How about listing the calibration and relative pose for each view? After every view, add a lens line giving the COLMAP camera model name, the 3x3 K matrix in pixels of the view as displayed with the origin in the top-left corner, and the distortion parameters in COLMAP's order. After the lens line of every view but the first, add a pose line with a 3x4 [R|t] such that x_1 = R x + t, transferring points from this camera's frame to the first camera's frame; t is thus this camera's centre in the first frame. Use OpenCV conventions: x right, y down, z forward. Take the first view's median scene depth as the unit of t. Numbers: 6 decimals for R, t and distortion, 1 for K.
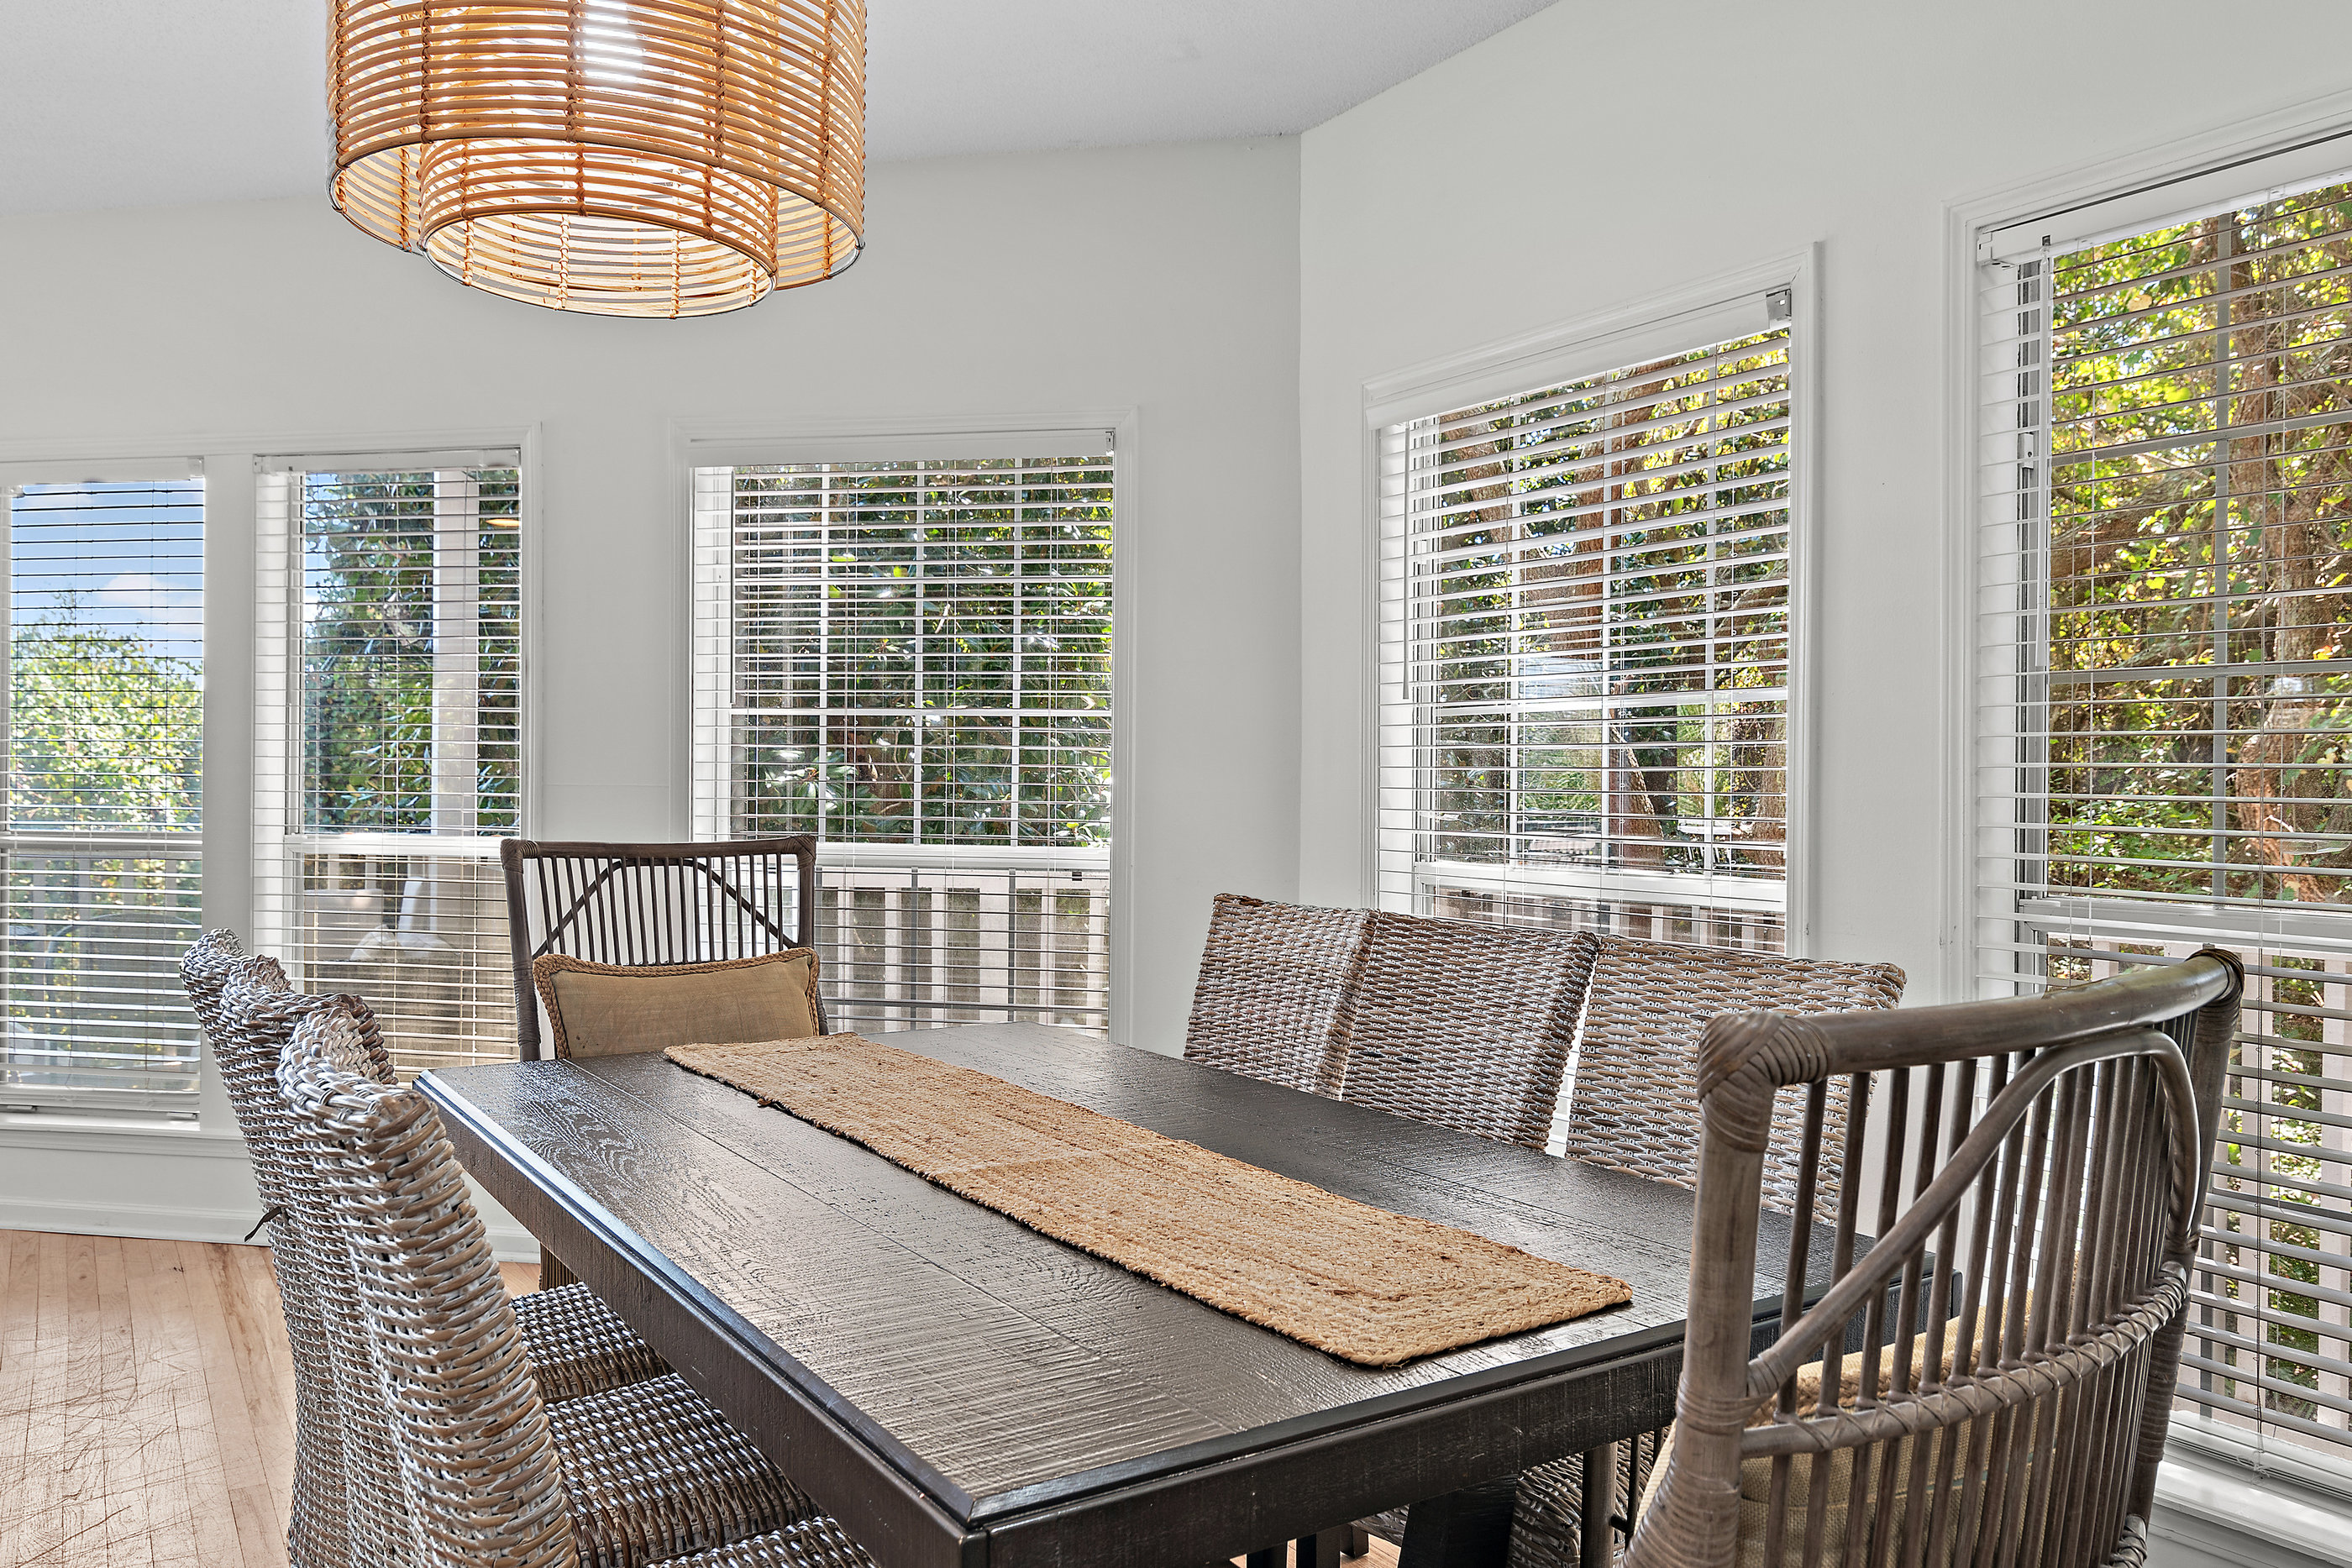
lens RADIAL K [[1917.8, 0, 1176.3], [0, 1917.8, 789.8], [0, 0, 1]] dist [-0.081992, -0.002619]
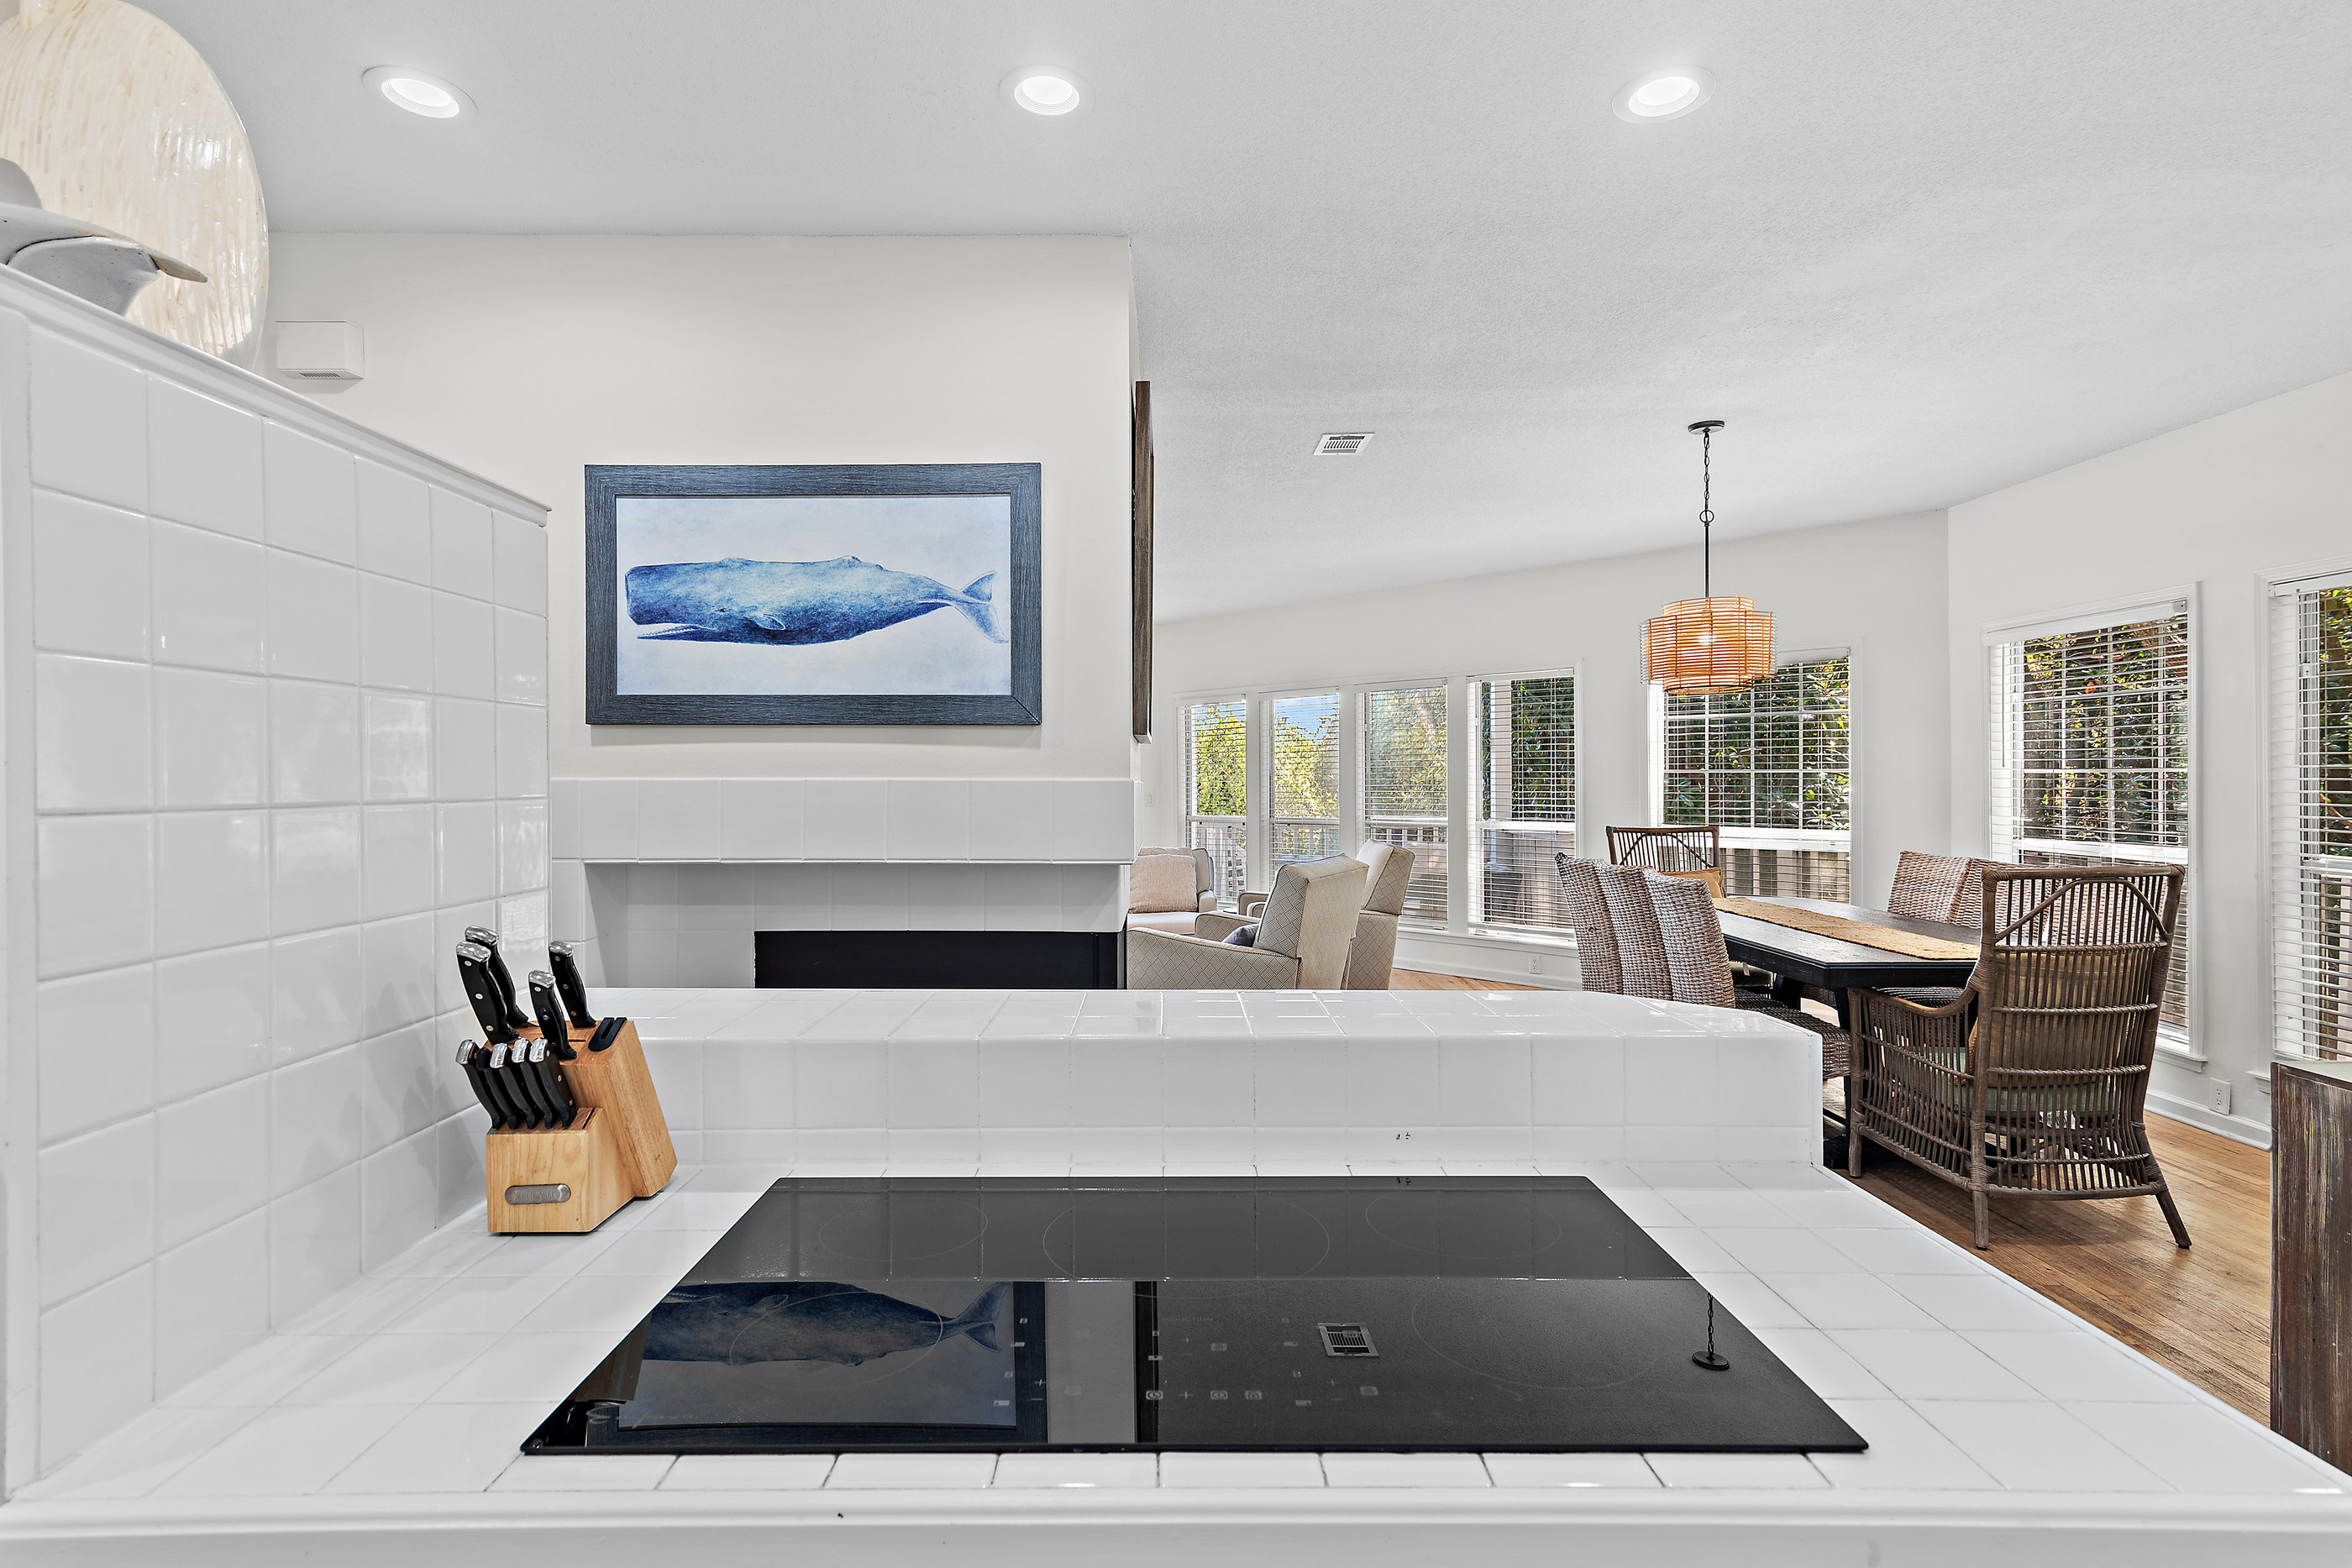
lens RADIAL K [[1160.0, 0, 1167.4], [0, 1160.0, 788.0], [0, 0, 1]] dist [0.017460, -0.000356]
pose [[0.848256, -0.007964, -0.529527, 0.014592], [0.008379, 0.999964, -0.001616, -0.028707], [0.529520, -0.003066, 0.848292, -0.692071]]
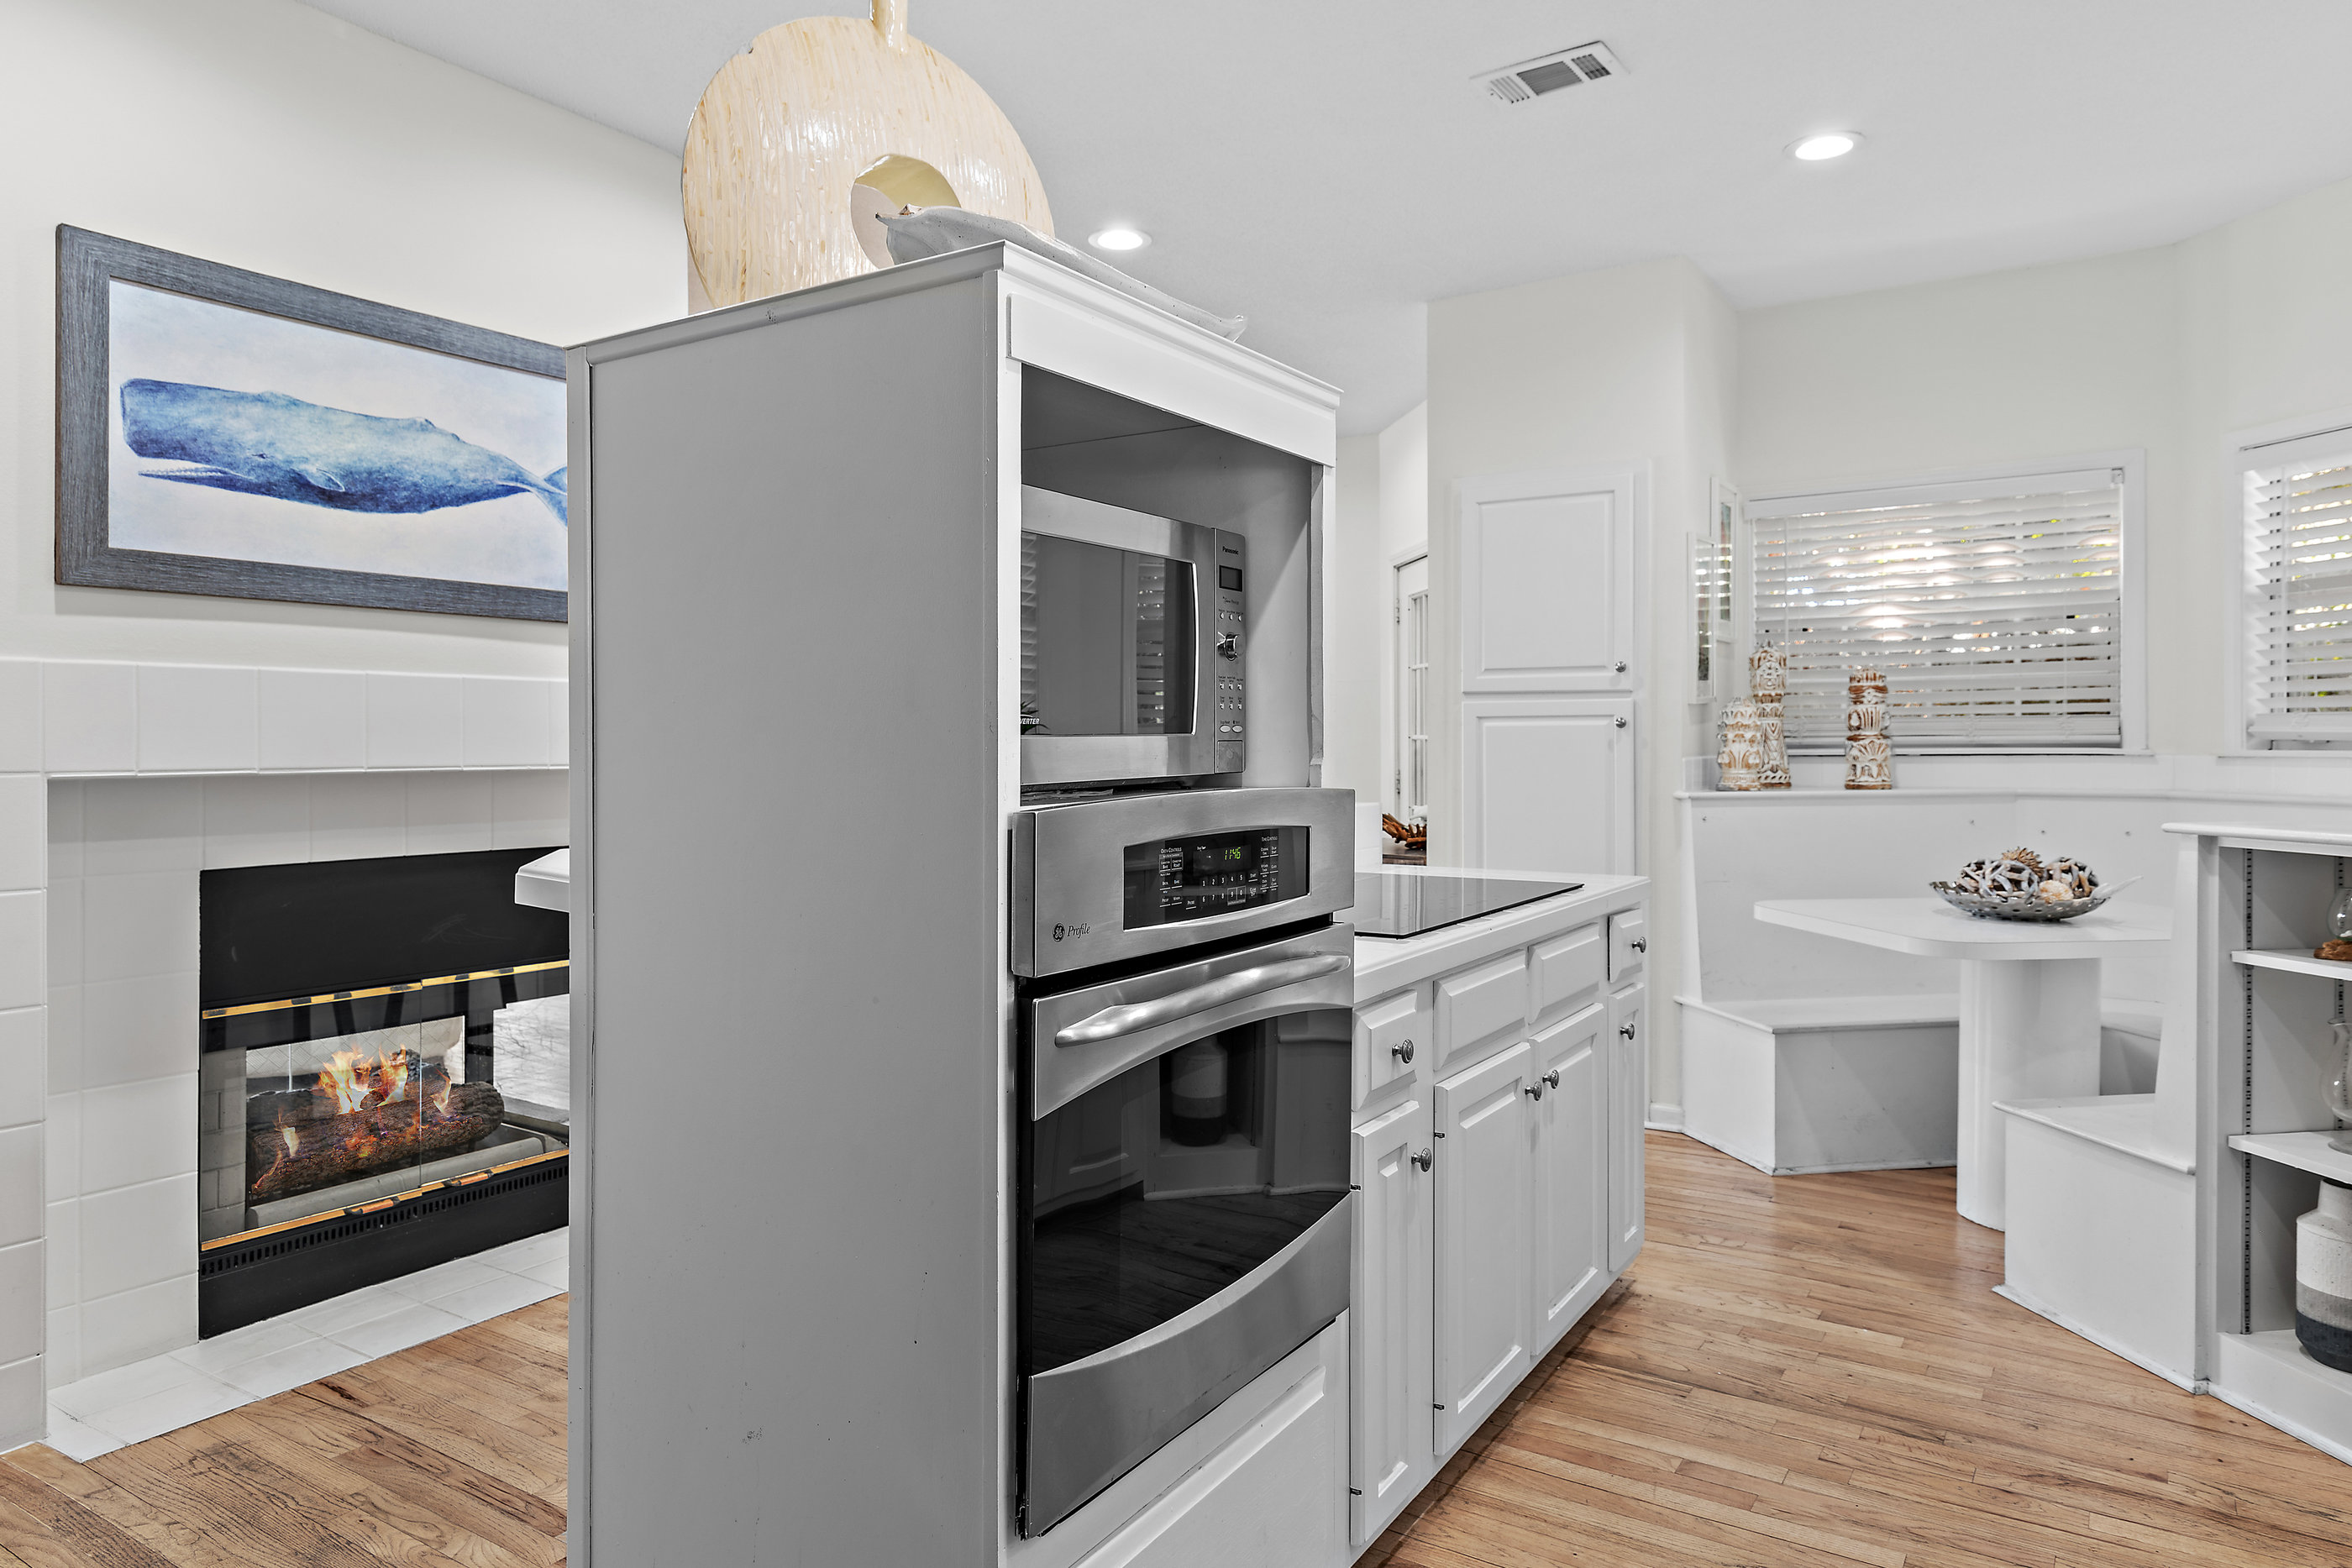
lens RADIAL K [[1456.5, 0, 1140.3], [0, 1456.5, 746.6], [0, 0, 1]] dist [0.003390, 0.003984]
pose [[0.910941, -0.011382, 0.412379, -0.441660], [0.009227, 0.999931, 0.007219, -0.004057], [-0.412433, -0.002771, 0.910984, -1.014118]]
